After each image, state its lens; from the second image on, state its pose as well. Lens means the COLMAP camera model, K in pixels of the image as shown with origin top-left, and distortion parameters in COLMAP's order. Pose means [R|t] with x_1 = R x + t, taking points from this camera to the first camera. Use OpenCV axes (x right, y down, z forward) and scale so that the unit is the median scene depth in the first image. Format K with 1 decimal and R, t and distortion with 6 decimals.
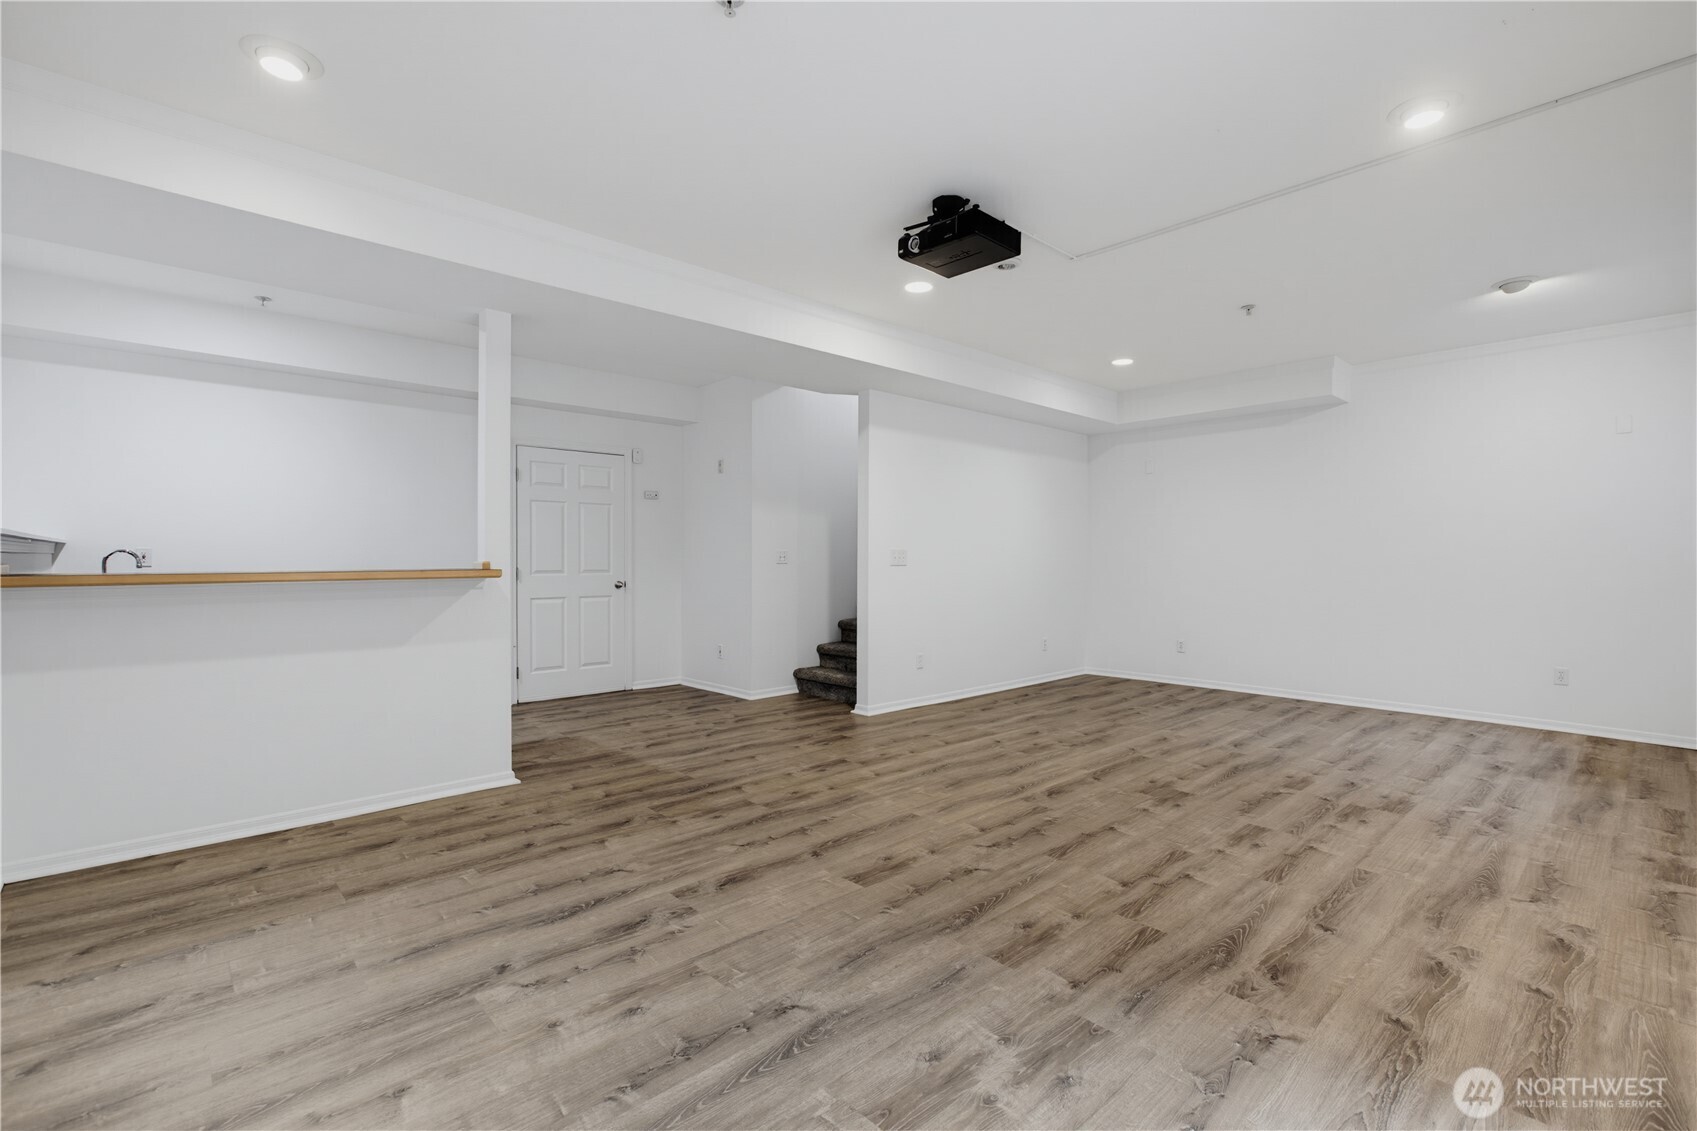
lens RADIAL K [[771.8, 0, 850.7], [0, 771.8, 566.8], [0, 0, 1]] dist [-0.008838, -0.000716]
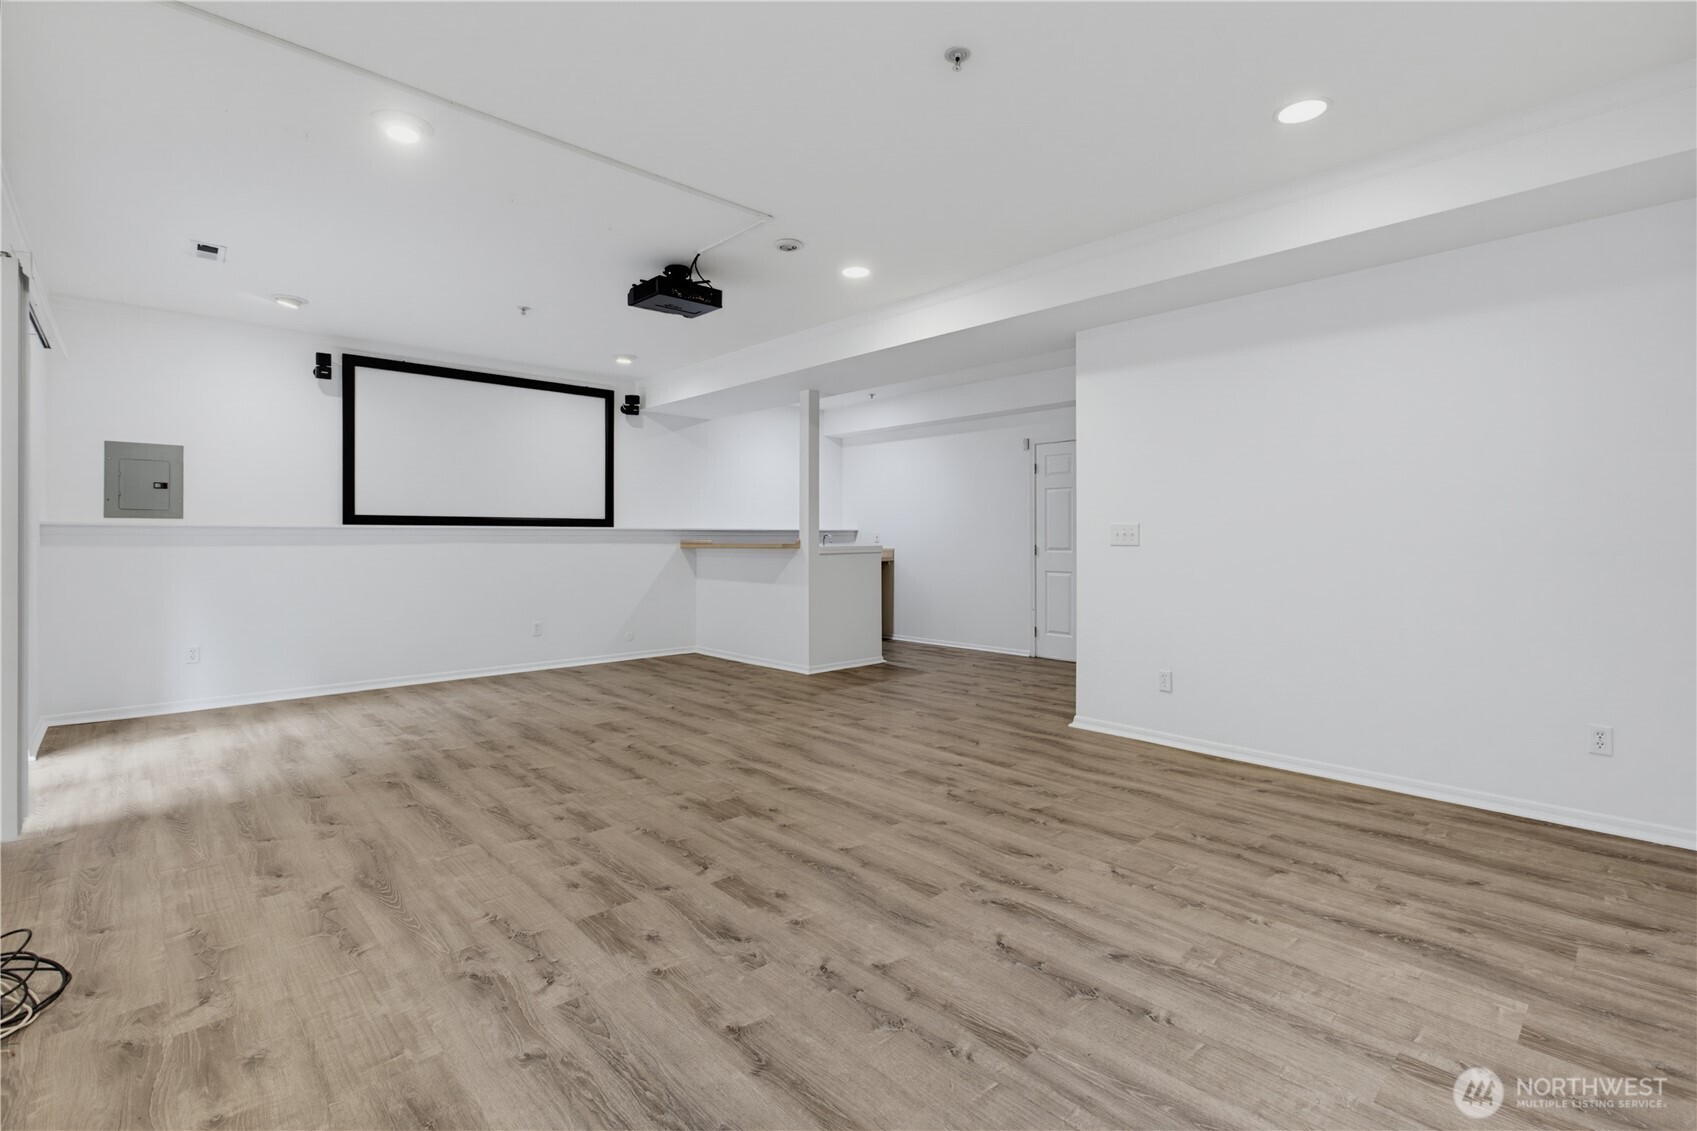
lens RADIAL K [[771.8, 0, 854.3], [0, 771.8, 554.6], [0, 0, 1]] dist [-0.008838, -0.000716]
pose [[0.006528, 0.021253, -0.999753, 1.531465], [-0.009522, 0.999730, 0.021191, -0.013936], [0.999933, 0.009381, 0.006729, 1.367773]]
